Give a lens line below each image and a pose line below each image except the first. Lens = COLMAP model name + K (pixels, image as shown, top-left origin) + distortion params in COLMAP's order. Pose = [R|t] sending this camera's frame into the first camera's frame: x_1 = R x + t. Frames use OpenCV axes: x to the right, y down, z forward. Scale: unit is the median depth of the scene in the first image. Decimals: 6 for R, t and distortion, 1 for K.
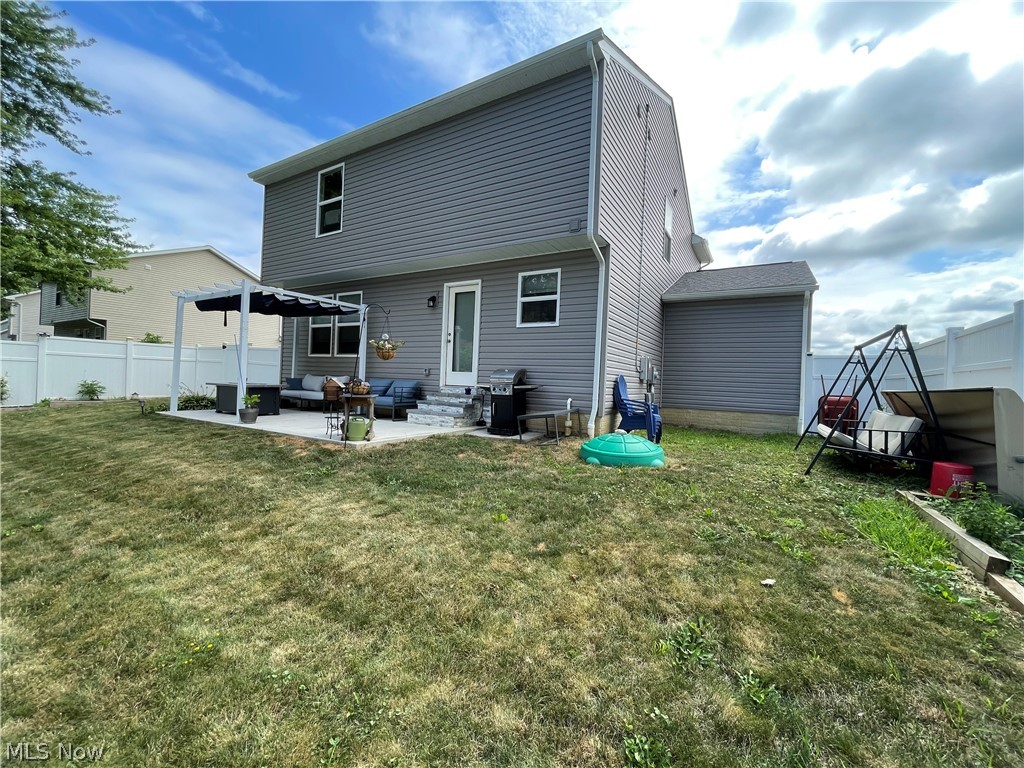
lens RADIAL K [[414.8, 0, 510.5], [0, 414.8, 385.4], [0, 0, 1]] dist [-0.001835, -0.000976]
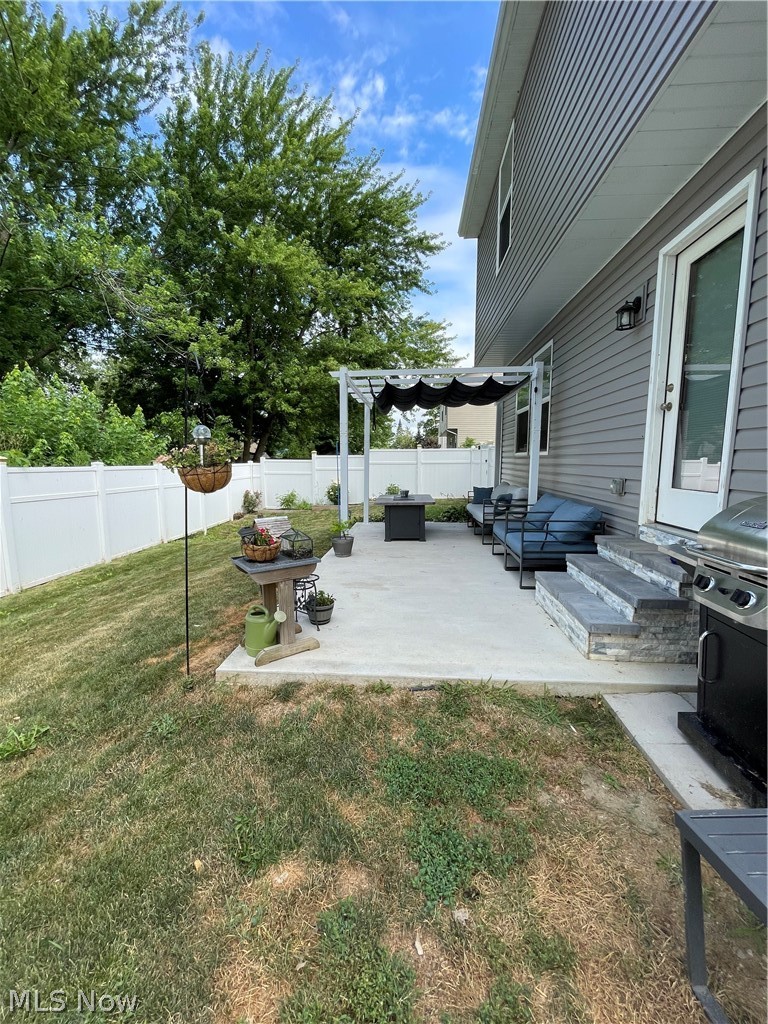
lens RADIAL K [[414.8, 0, 385.4], [0, 414.8, 511.9], [0, 0, 1]] dist [-0.001835, -0.000976]
pose [[0.452108, 0.068729, -0.889311, 0.066120], [0.015848, 0.996251, 0.085050, -0.040947], [0.891822, -0.052546, 0.449324, 0.517108]]
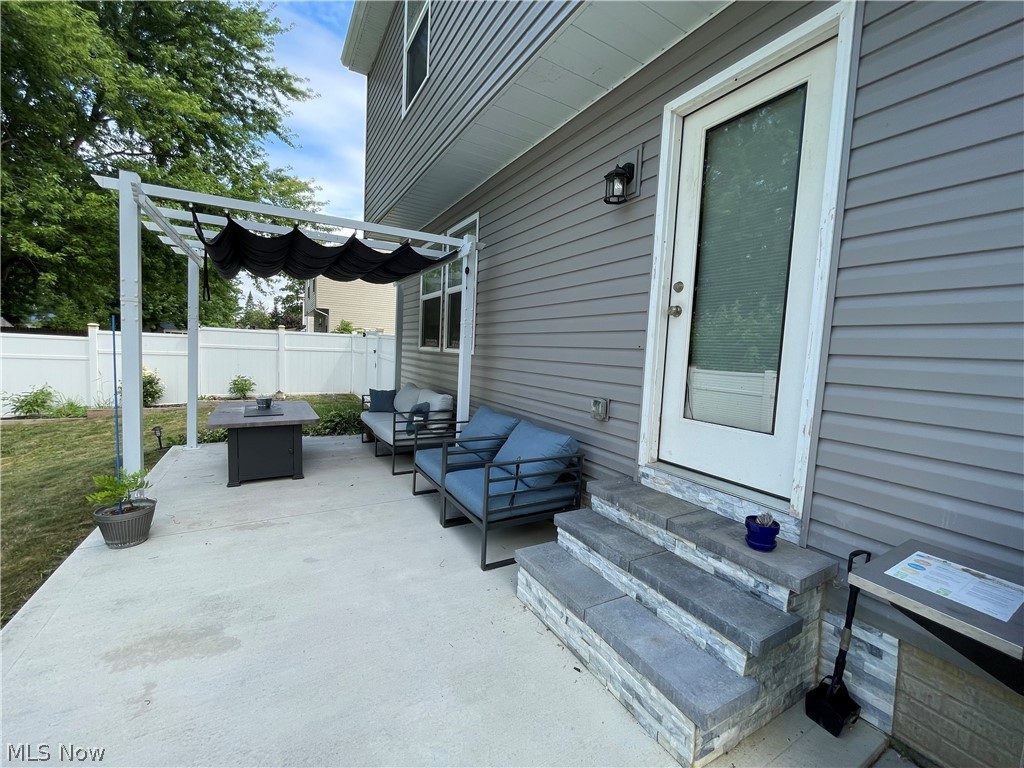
lens RADIAL K [[414.8, 0, 511.5], [0, 414.8, 383.2], [0, 0, 1]] dist [-0.001835, -0.000976]
pose [[0.875501, 0.036161, -0.481861, -0.093211], [-0.012047, 0.998519, 0.053045, -0.060864], [0.483066, -0.040636, 0.874641, 0.598959]]
